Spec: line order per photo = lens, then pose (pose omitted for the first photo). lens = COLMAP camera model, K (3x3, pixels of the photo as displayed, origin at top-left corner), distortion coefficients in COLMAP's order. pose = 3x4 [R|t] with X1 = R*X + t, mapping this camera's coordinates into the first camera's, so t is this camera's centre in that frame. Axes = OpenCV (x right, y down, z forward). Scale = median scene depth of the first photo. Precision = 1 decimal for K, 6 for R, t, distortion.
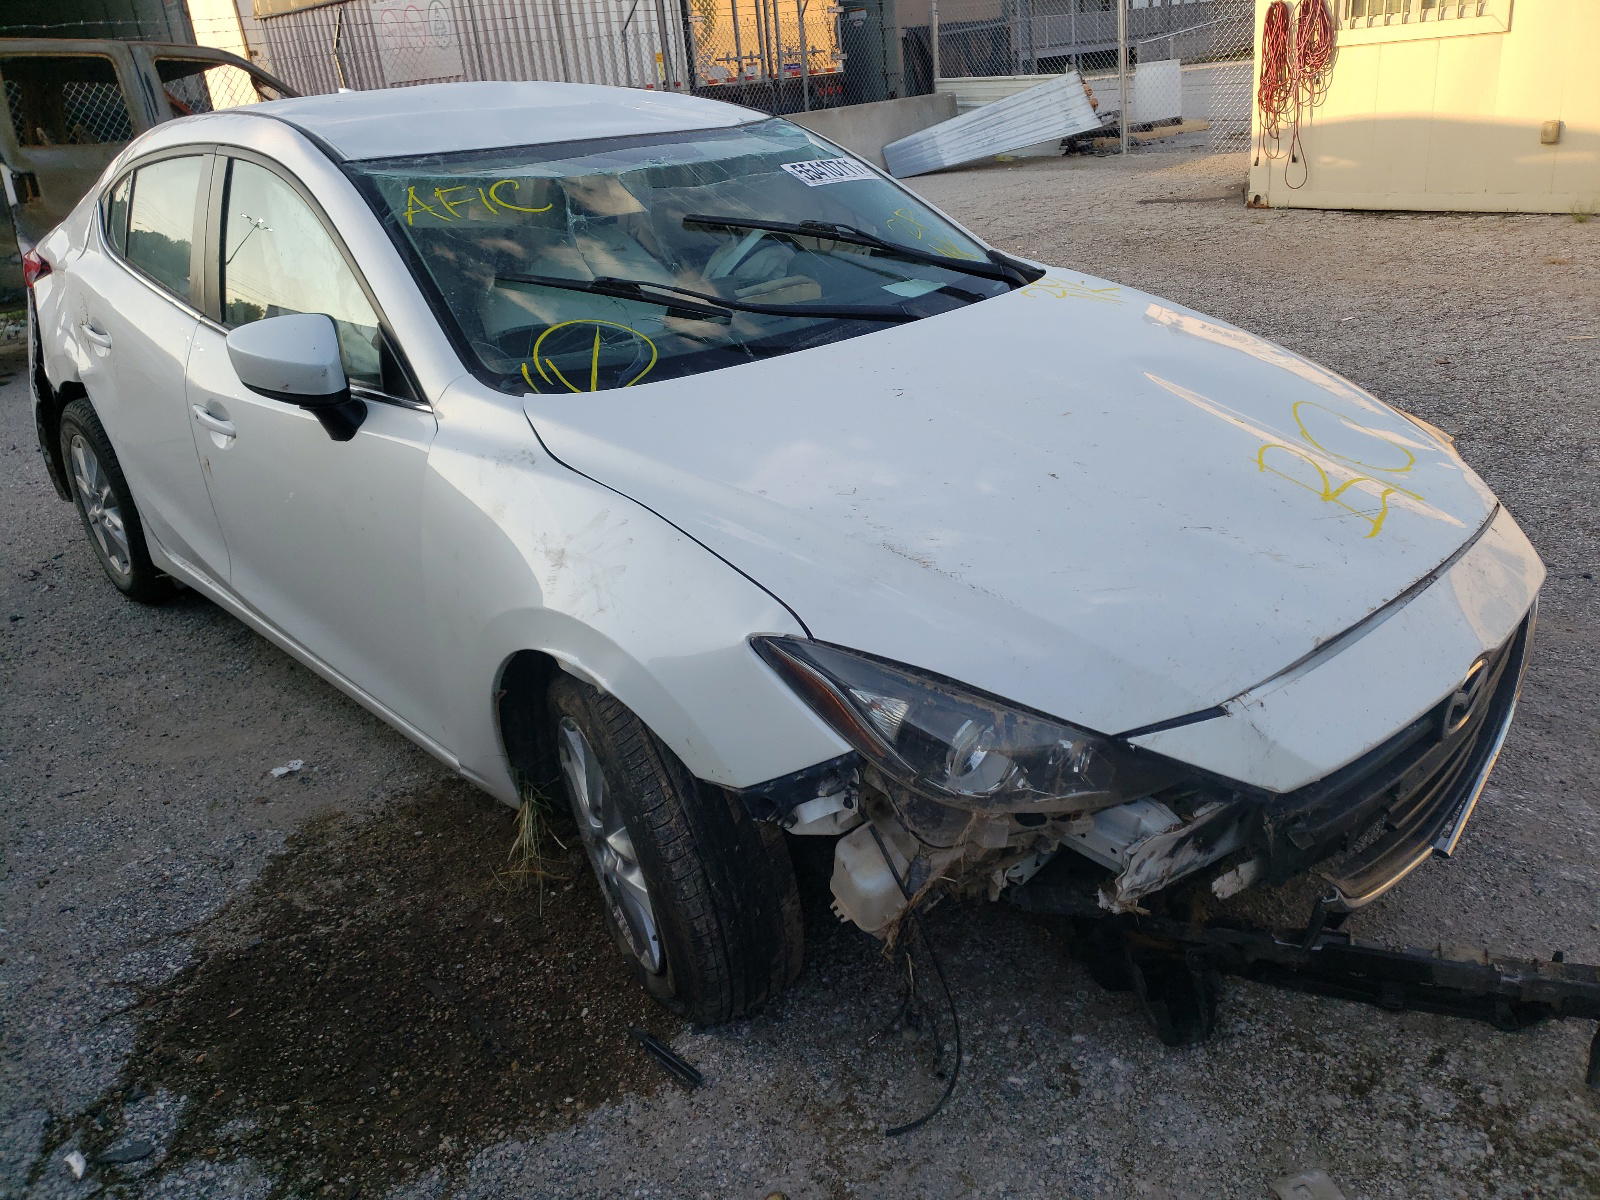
lens RADIAL K [[1218.2, 0, 801.8], [0, 1218.2, 595.4], [0, 0, 1]] dist [0.014652, 0.007597]
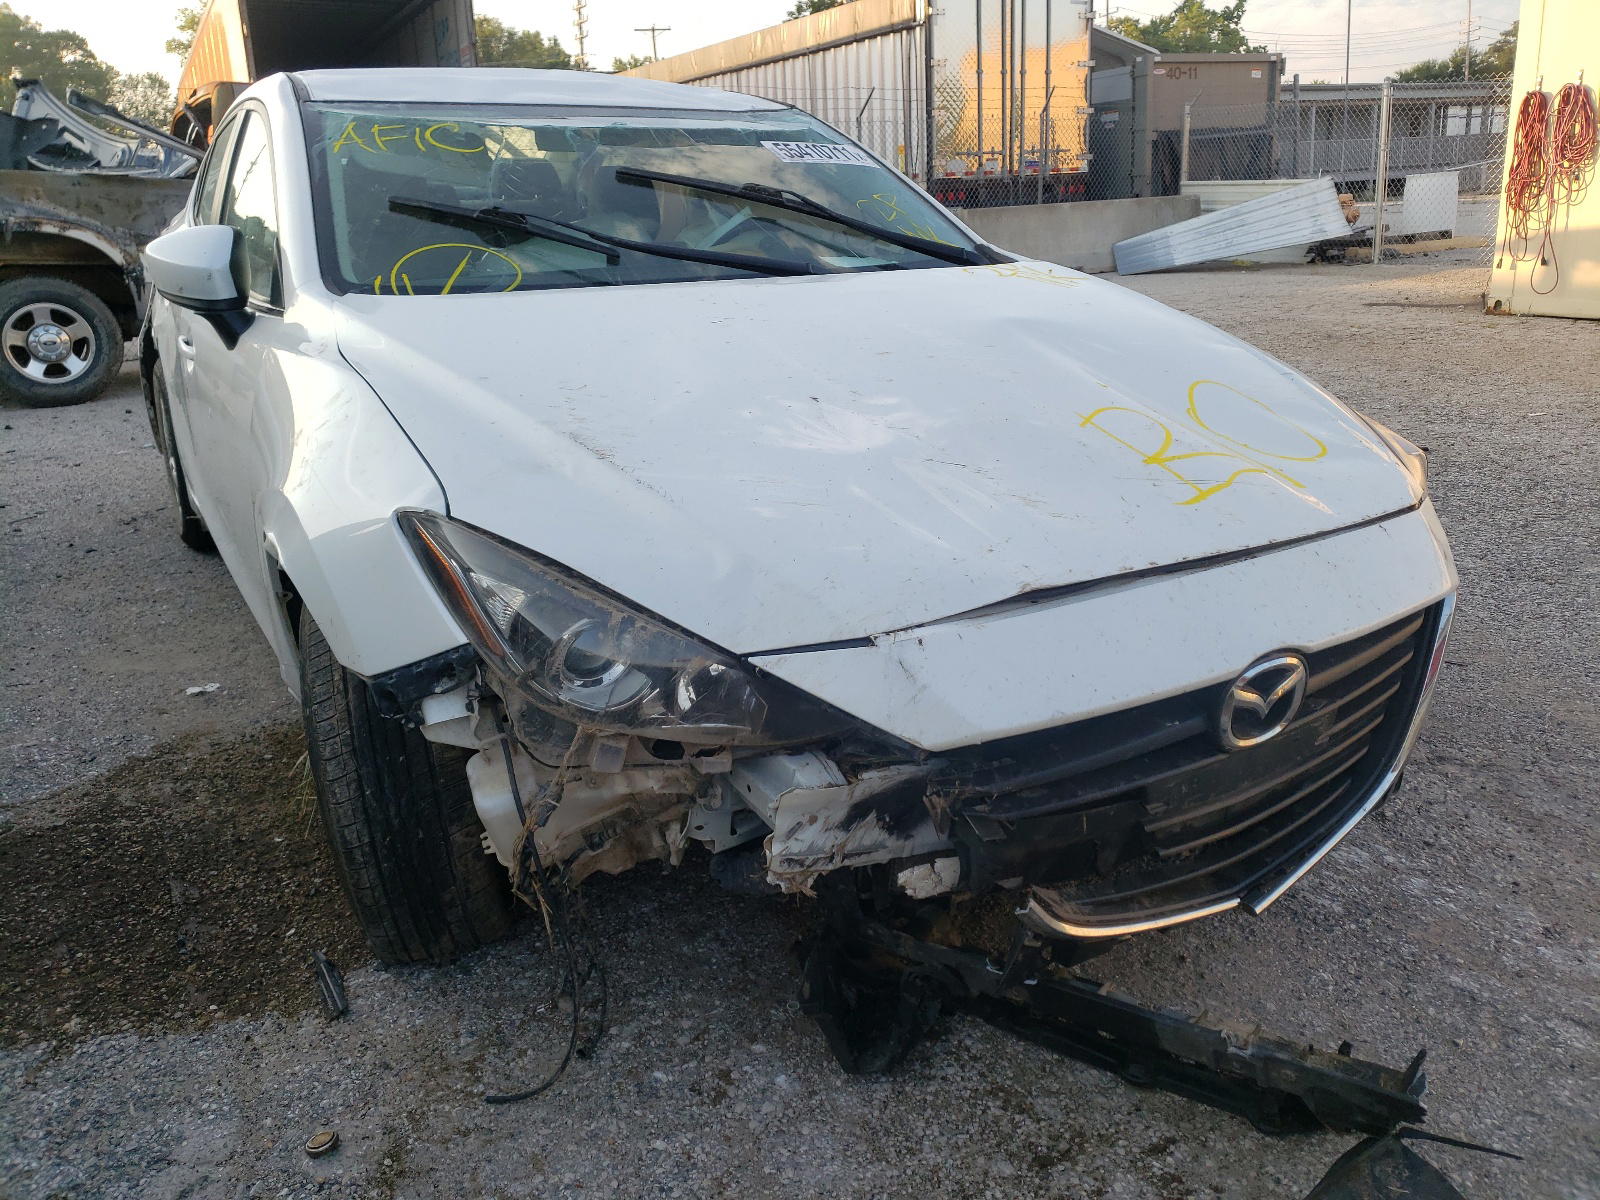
lens RADIAL K [[1220.7, 0, 788.9], [0, 1220.7, 601.9], [0, 0, 1]] dist [0.001884, 0.027000]
pose [[0.970521, 0.115159, -0.211725, 0.354573], [-0.131874, 0.989030, -0.066551, 0.099080], [0.201738, 0.092510, 0.975061, 0.132934]]
